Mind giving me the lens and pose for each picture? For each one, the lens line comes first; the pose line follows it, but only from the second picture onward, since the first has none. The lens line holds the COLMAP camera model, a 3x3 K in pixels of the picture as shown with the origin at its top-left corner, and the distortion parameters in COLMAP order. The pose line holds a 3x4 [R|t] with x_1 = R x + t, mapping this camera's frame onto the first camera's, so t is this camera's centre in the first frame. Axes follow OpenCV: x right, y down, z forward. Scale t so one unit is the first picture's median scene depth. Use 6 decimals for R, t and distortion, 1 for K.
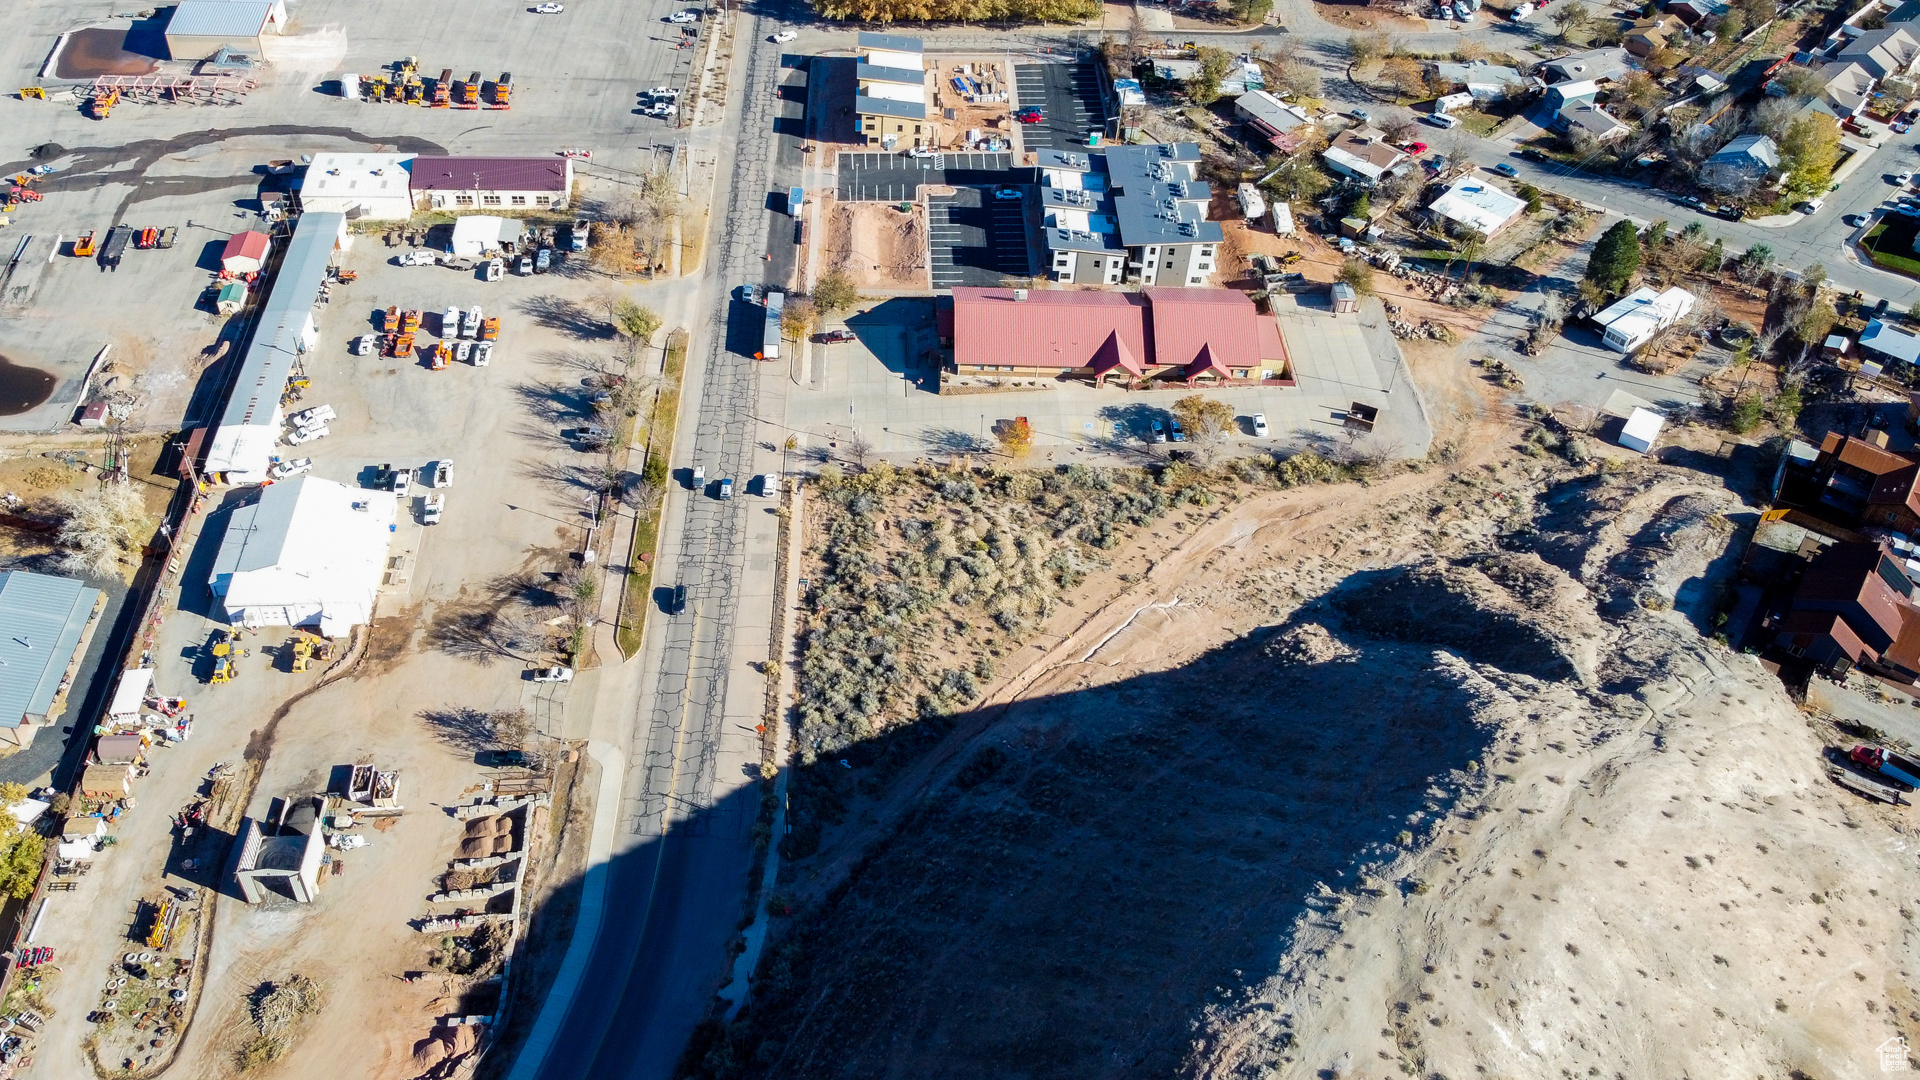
lens RADIAL K [[1614.9, 0, 933.5], [0, 1614.9, 565.3], [0, 0, 1]] dist [-0.001540, -0.014041]
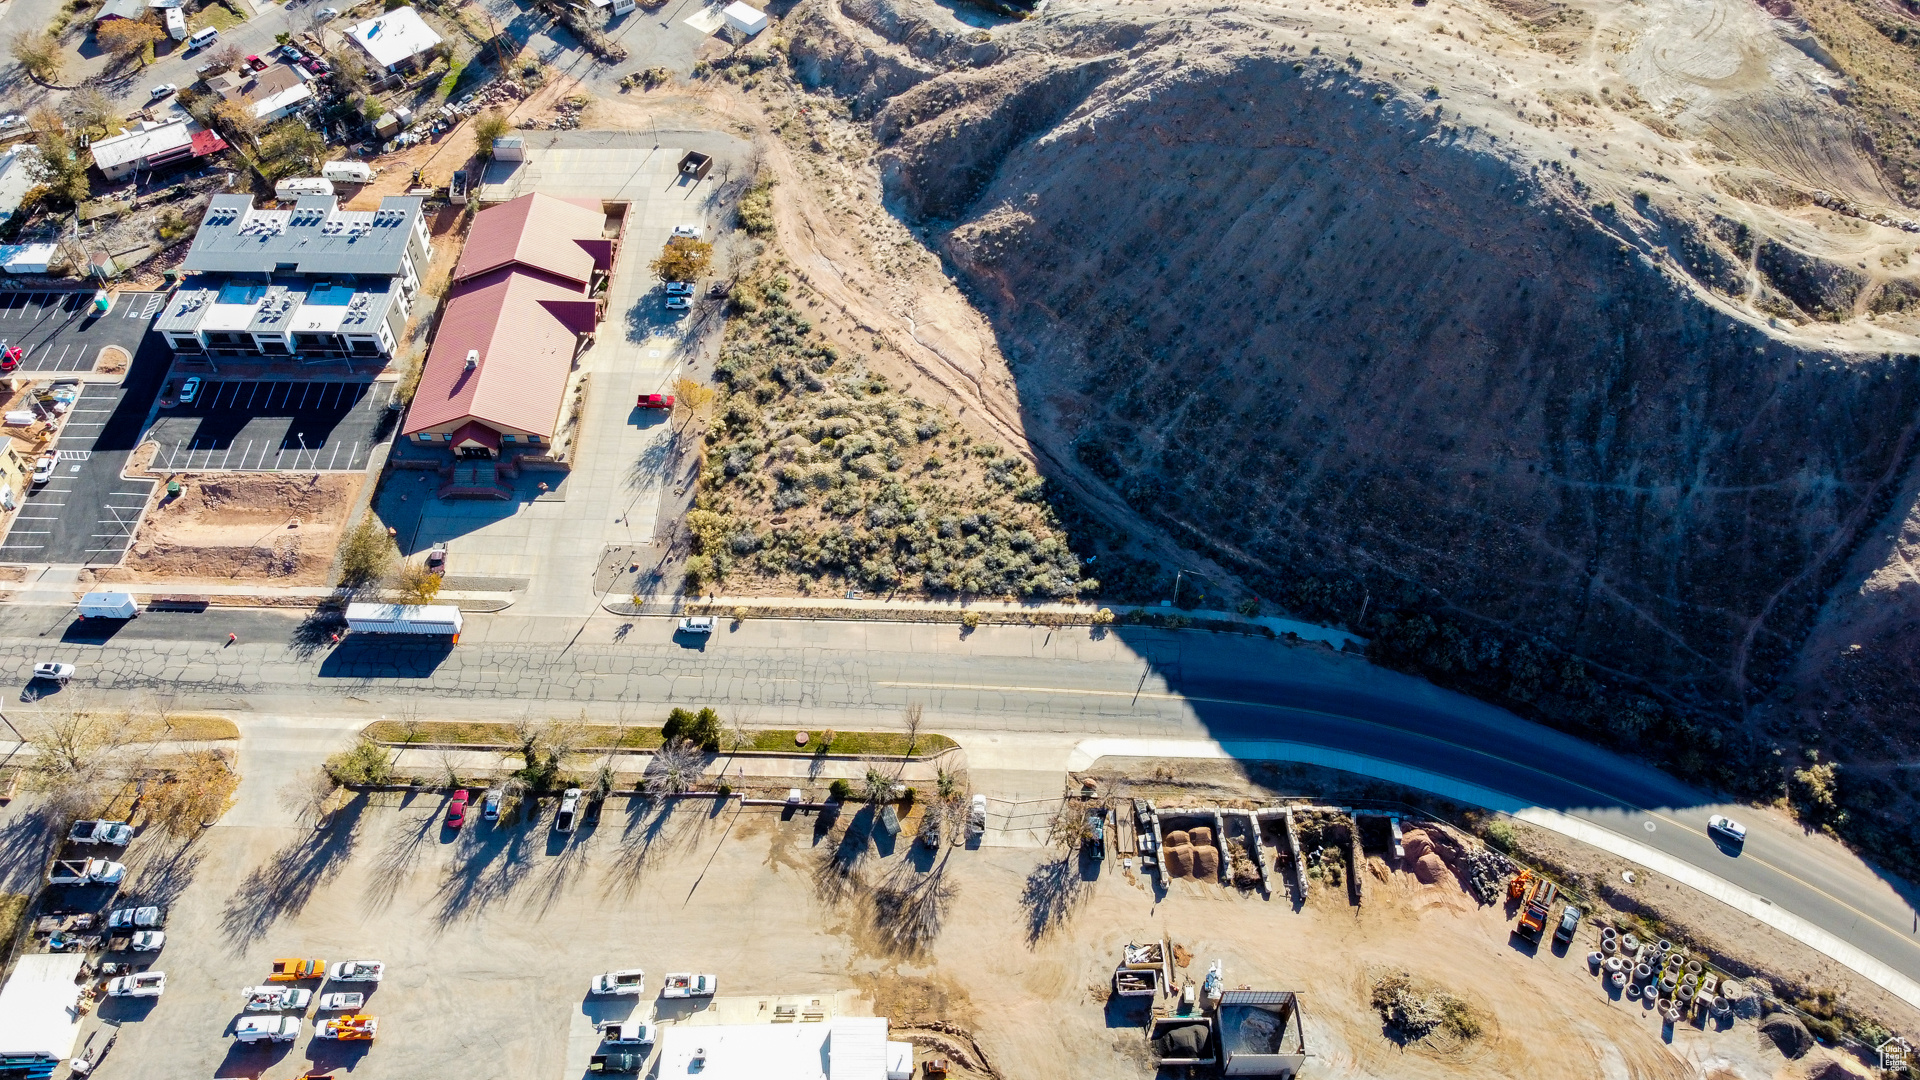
lens RADIAL K [[1451.3, 0, 939.4], [0, 1451.3, 542.2], [0, 0, 1]] dist [0.004352, -0.000190]
pose [[0.042437, -0.802264, 0.595460, -0.542355], [0.692432, 0.453261, 0.561331, -0.431646], [-0.720234, 0.388494, 0.574748, 0.431605]]
